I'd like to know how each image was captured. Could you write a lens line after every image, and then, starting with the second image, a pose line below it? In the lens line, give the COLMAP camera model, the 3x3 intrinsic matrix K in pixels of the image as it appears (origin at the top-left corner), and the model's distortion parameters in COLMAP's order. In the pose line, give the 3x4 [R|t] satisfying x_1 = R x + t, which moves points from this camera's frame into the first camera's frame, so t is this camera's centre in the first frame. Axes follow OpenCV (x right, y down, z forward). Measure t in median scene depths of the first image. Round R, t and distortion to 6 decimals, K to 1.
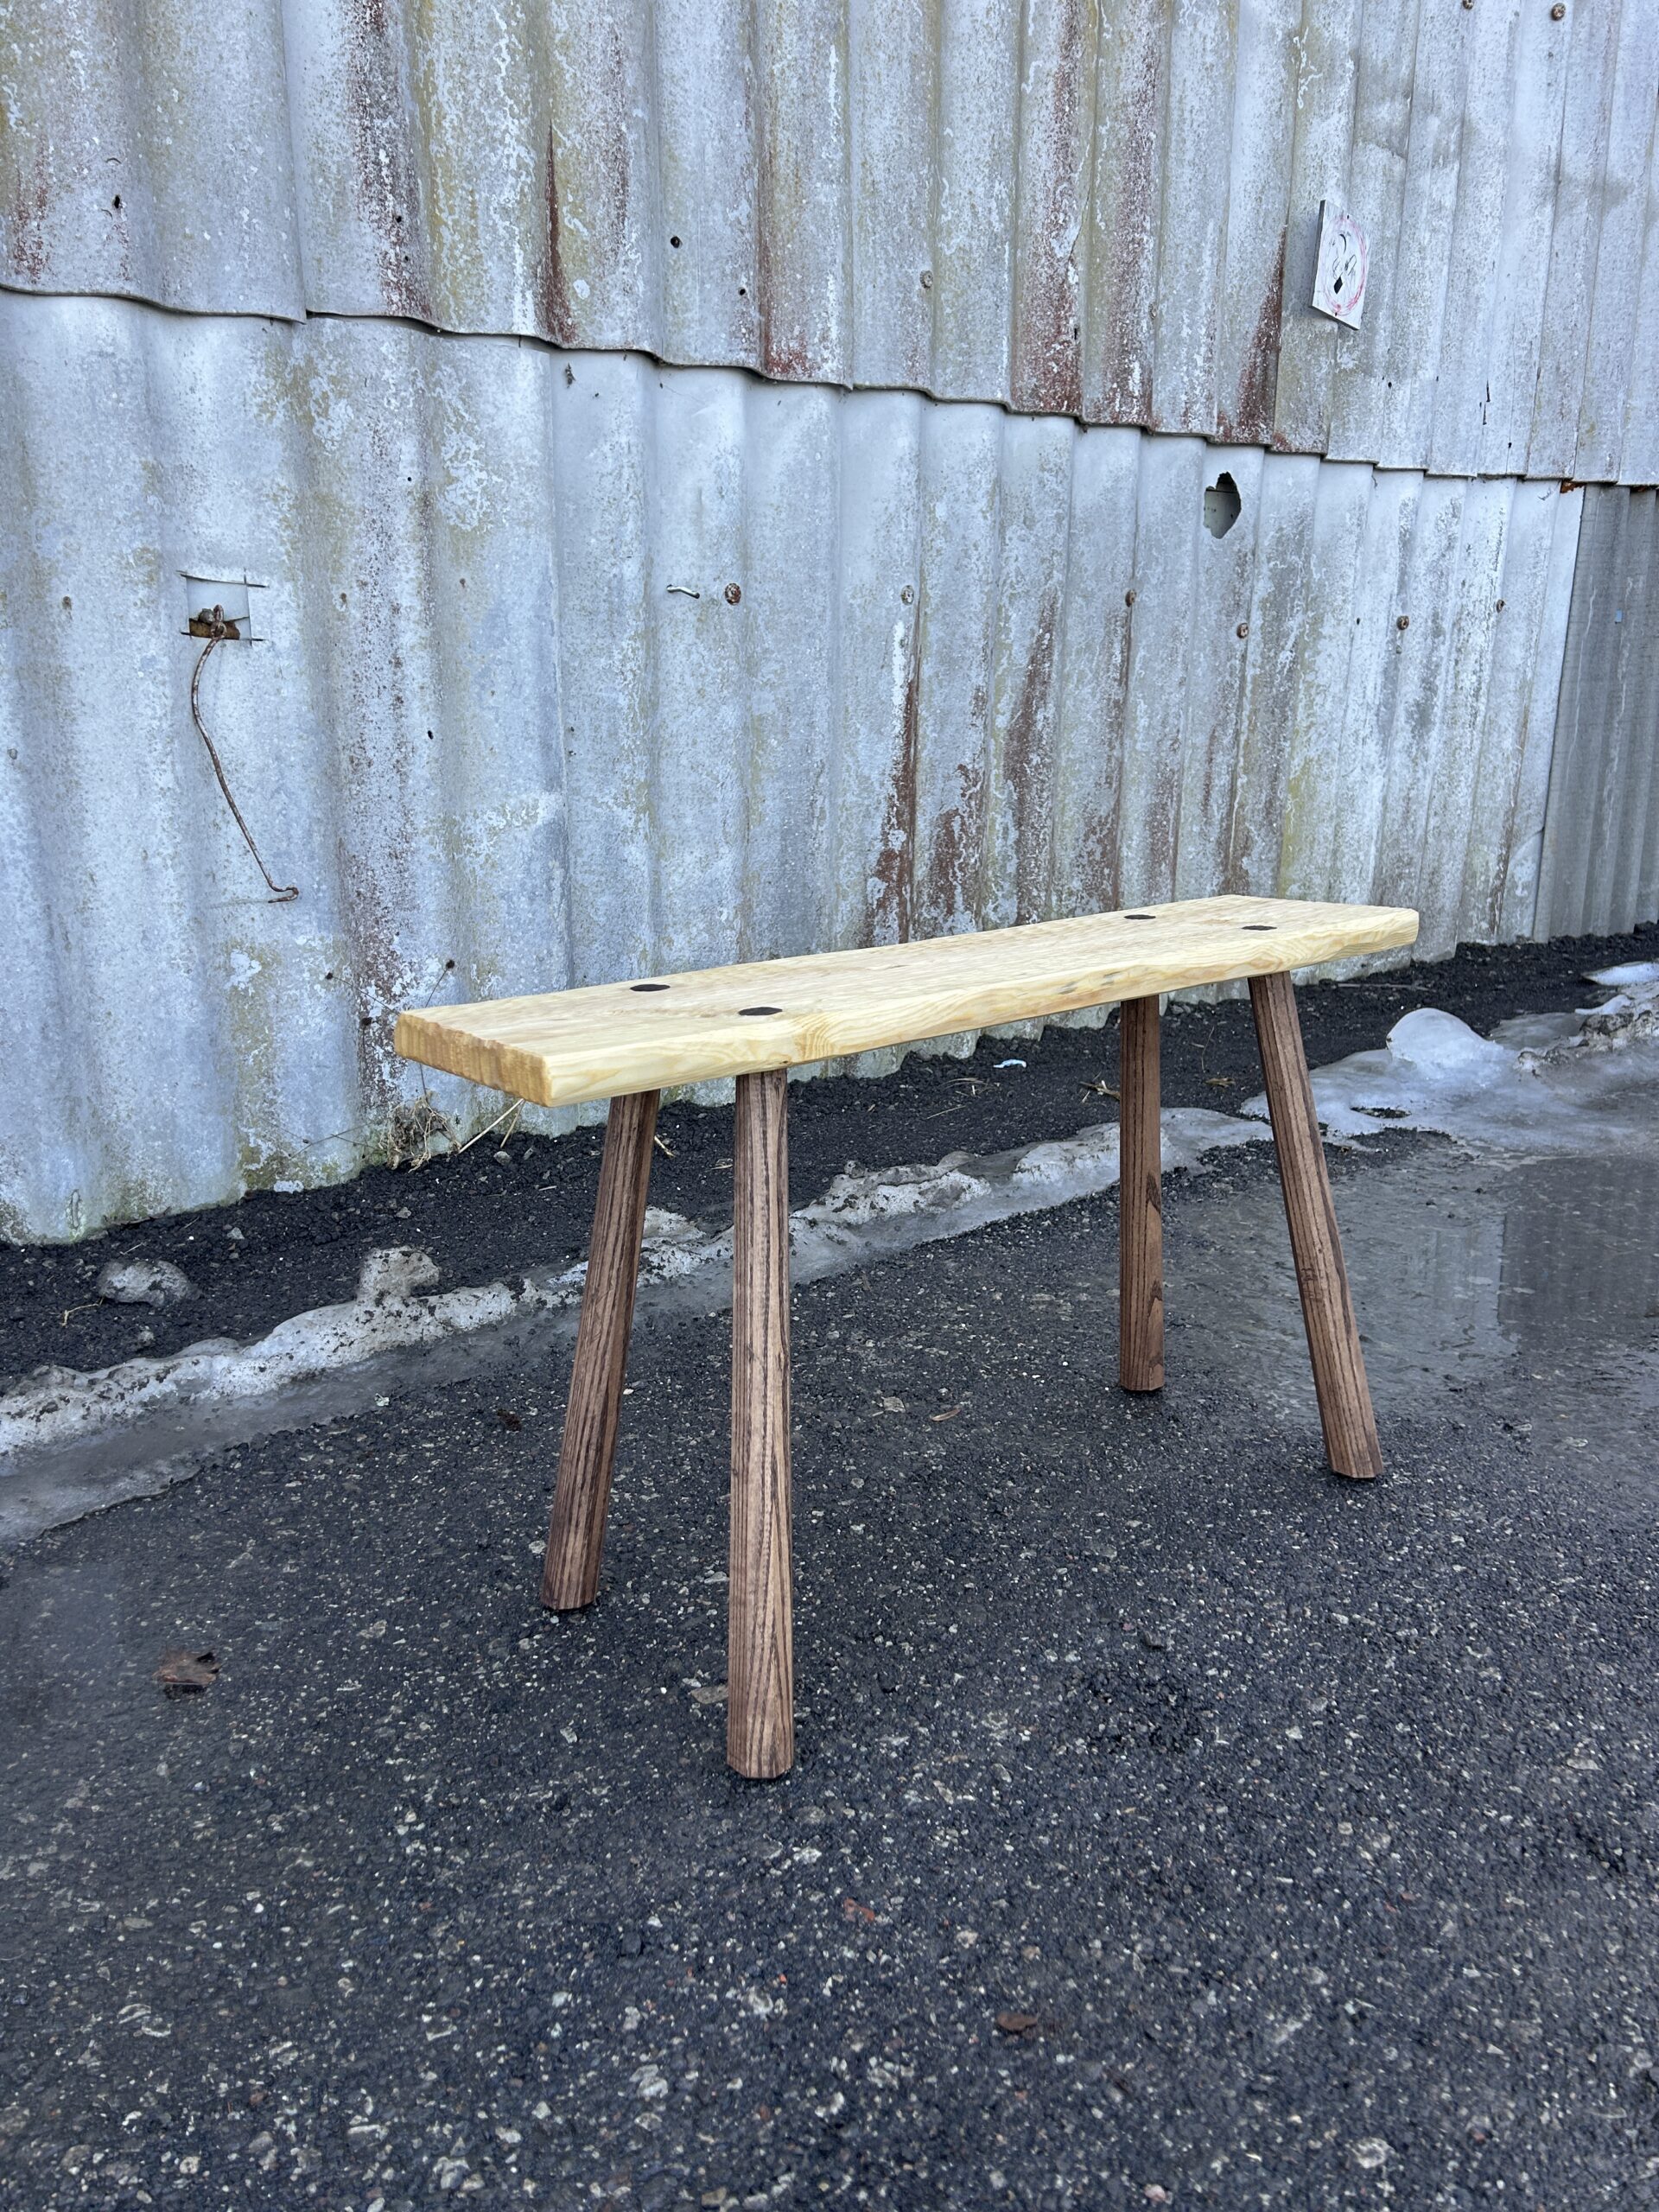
lens RADIAL K [[1625.1, 0, 829.5], [0, 1625.1, 1106.0], [0, 0, 1]] dist [0.109891, -0.226368]
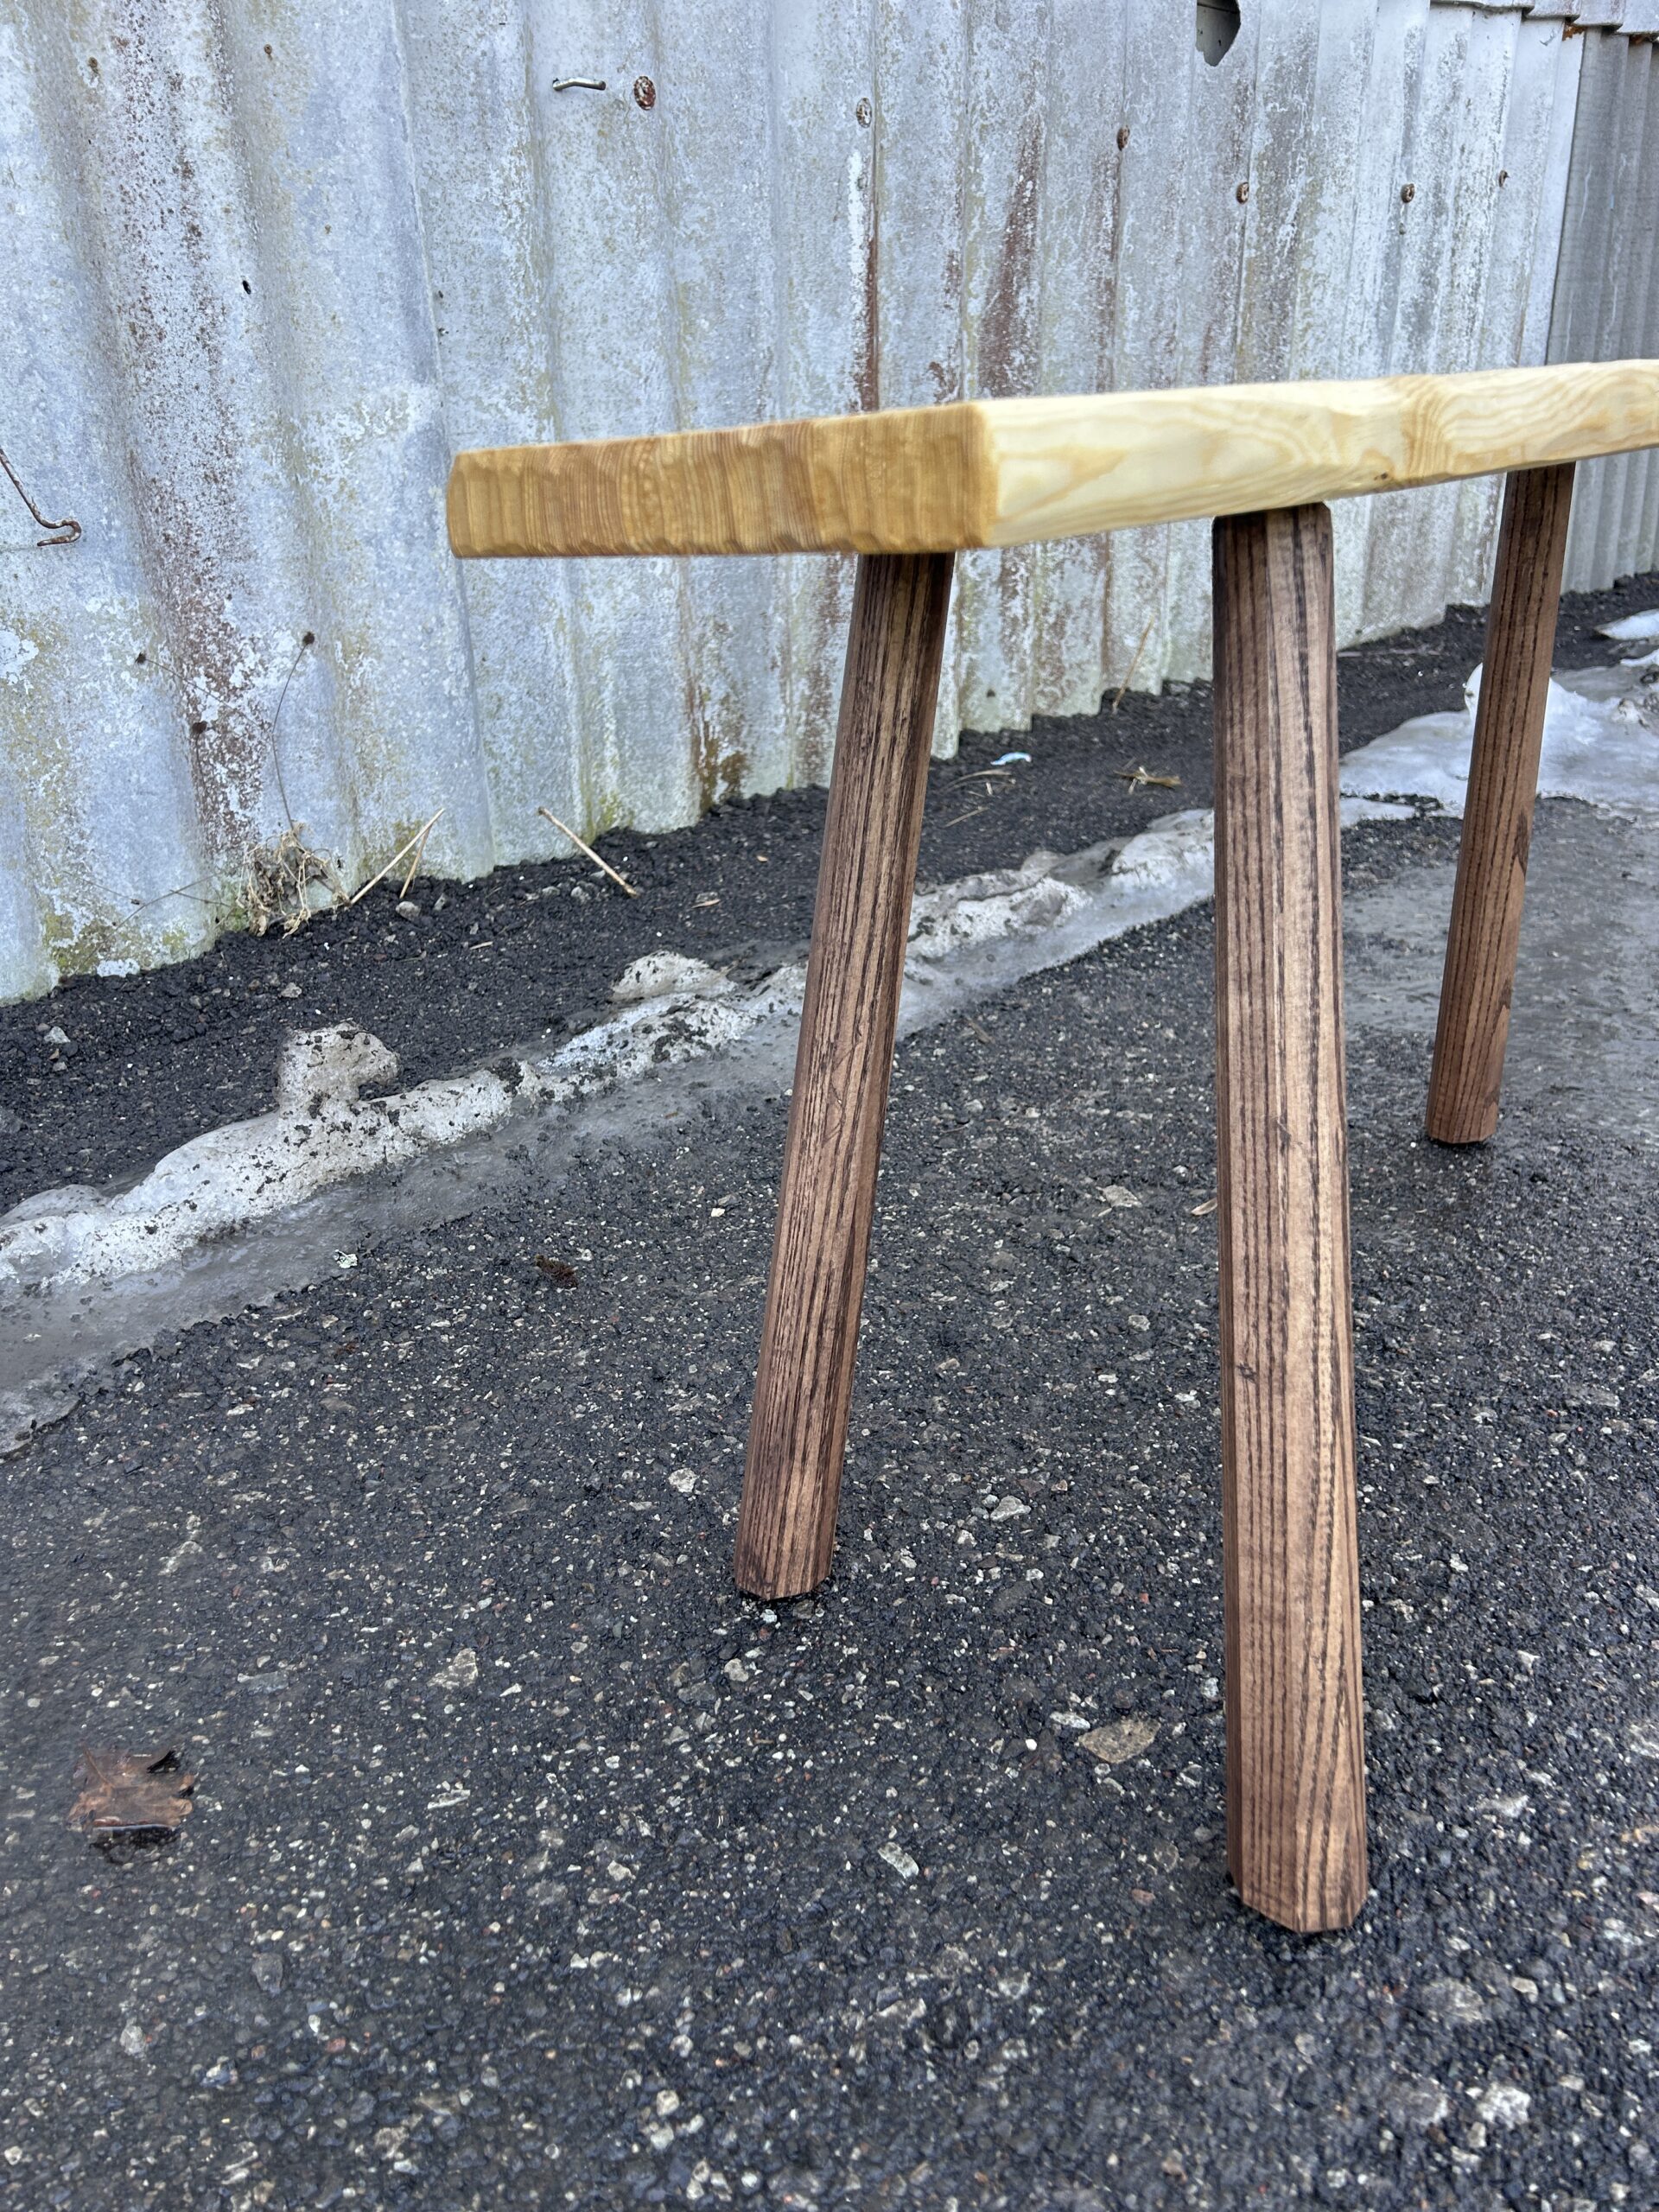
lens RADIAL K [[1693.0, 0, 829.5], [0, 1693.0, 1106.0], [0, 0, 1]] dist [0.047018, -0.053587]
pose [[0.991588, -0.085867, 0.096850, -0.105004], [0.072016, 0.987753, 0.138414, 0.029651], [-0.107549, -0.130275, 0.985628, 0.238747]]
